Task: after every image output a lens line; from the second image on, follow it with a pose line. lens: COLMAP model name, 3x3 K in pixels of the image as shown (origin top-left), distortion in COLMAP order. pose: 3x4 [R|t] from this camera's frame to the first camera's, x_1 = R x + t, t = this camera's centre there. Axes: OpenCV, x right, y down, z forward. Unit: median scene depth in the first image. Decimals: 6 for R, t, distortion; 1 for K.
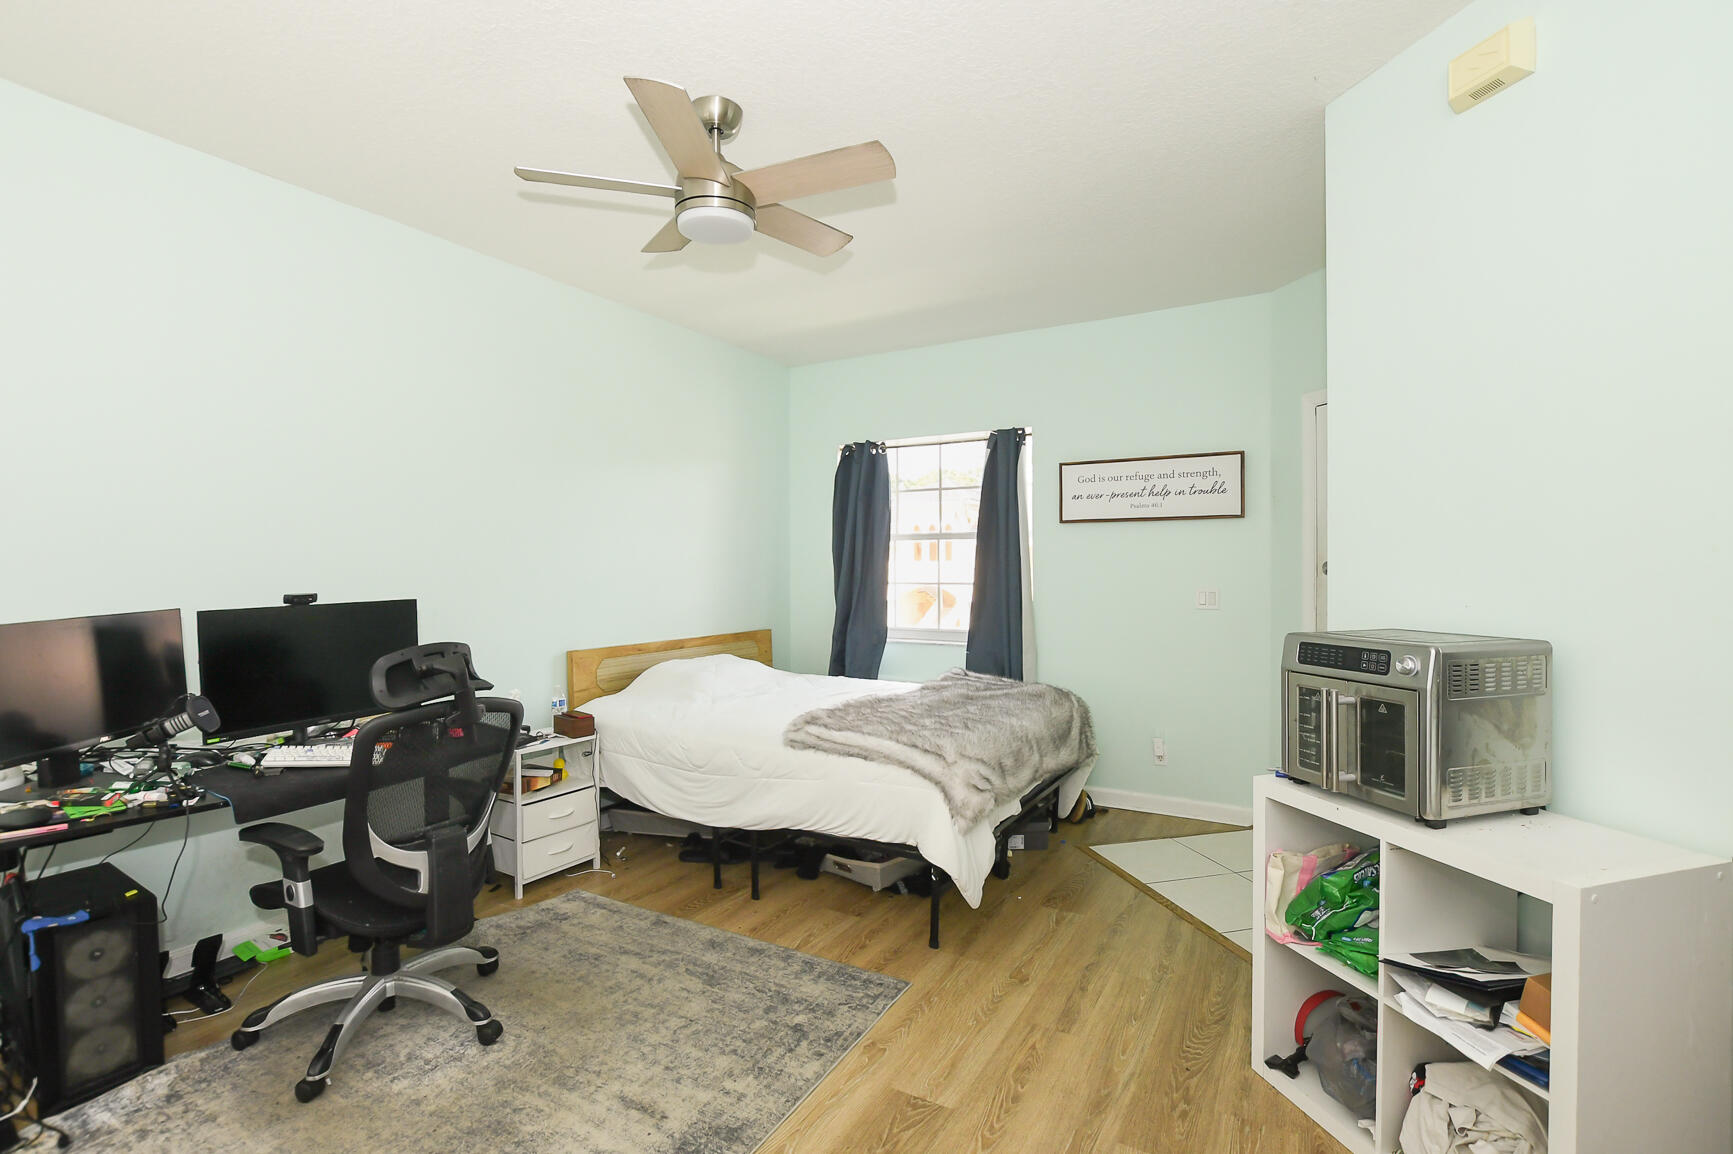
lens RADIAL K [[786.7, 0, 855.0], [0, 786.7, 570.1], [0, 0, 1]] dist [-0.018225, 0.002222]
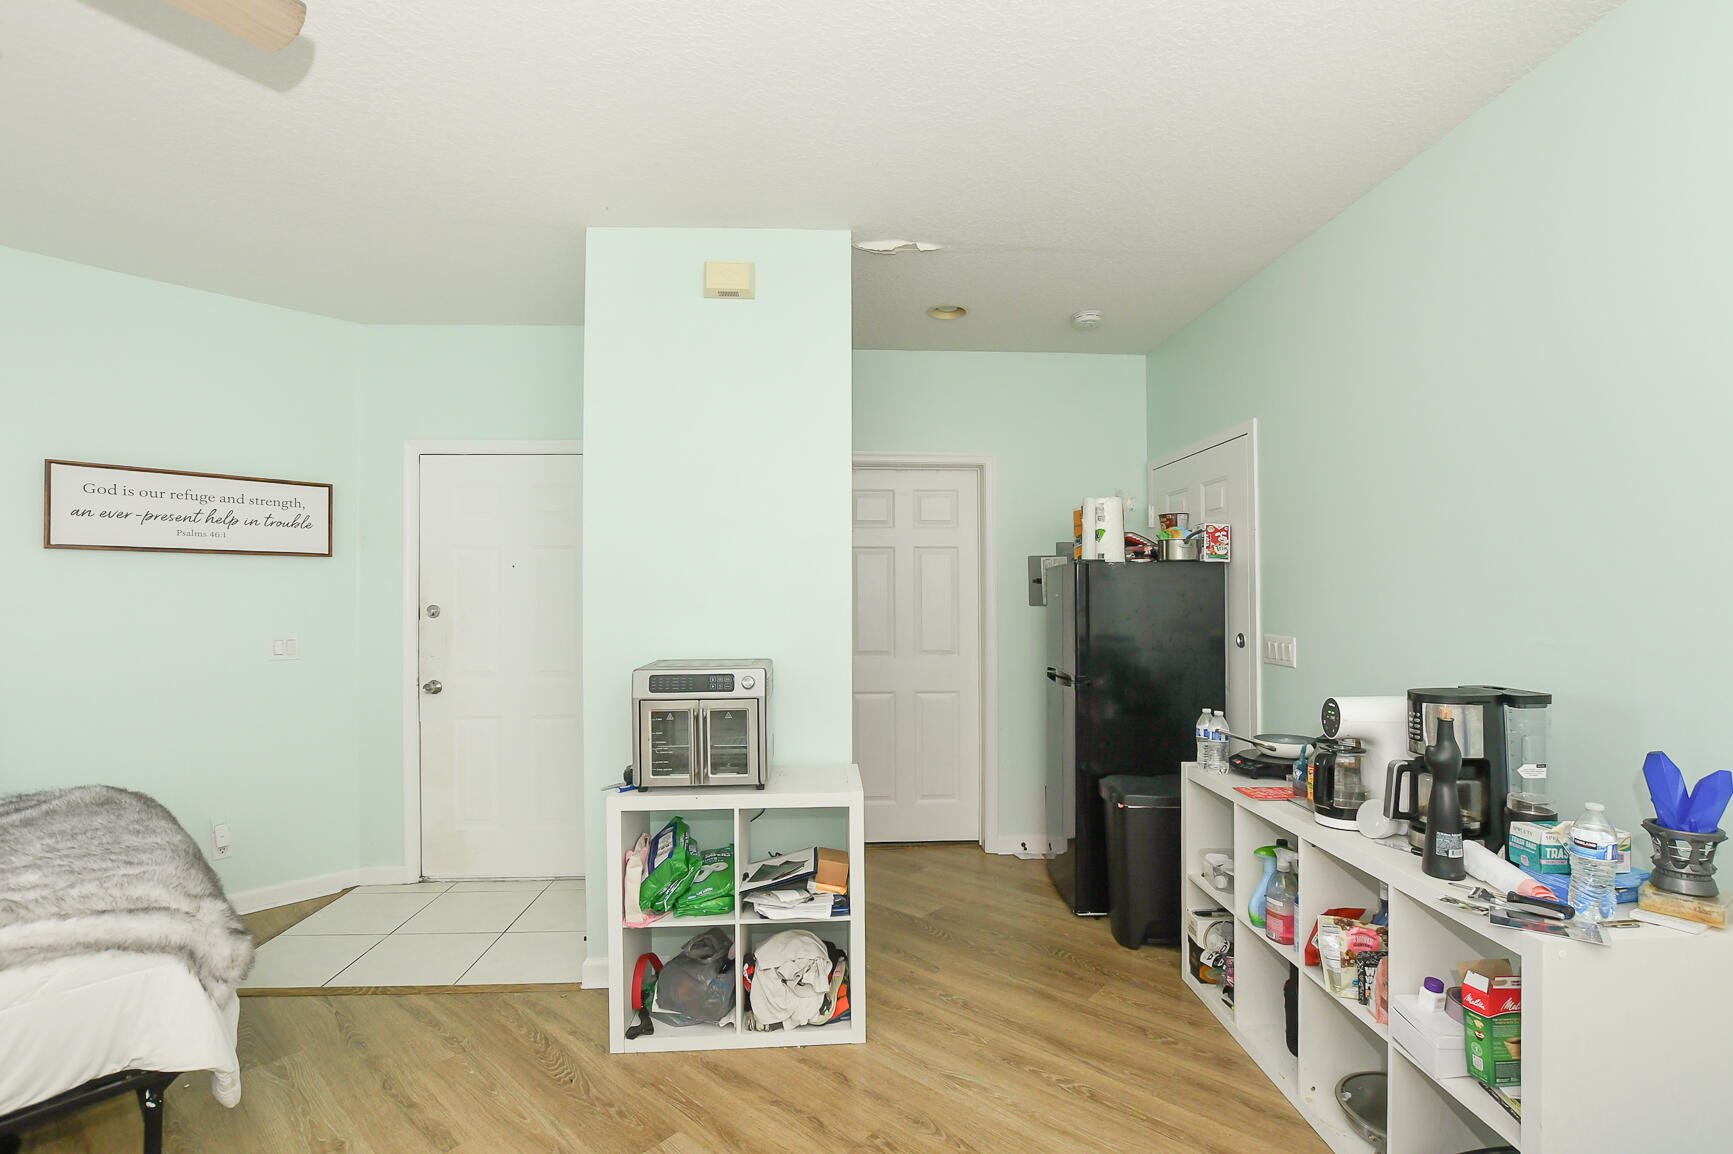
lens RADIAL K [[786.7, 0, 871.9], [0, 786.7, 588.2], [0, 0, 1]] dist [-0.018225, 0.002222]
pose [[0.194616, 0.015188, 0.980762, -0.466941], [0.006810, 0.999835, -0.016835, -0.017801], [-0.980856, 0.009955, 0.194480, 0.334163]]
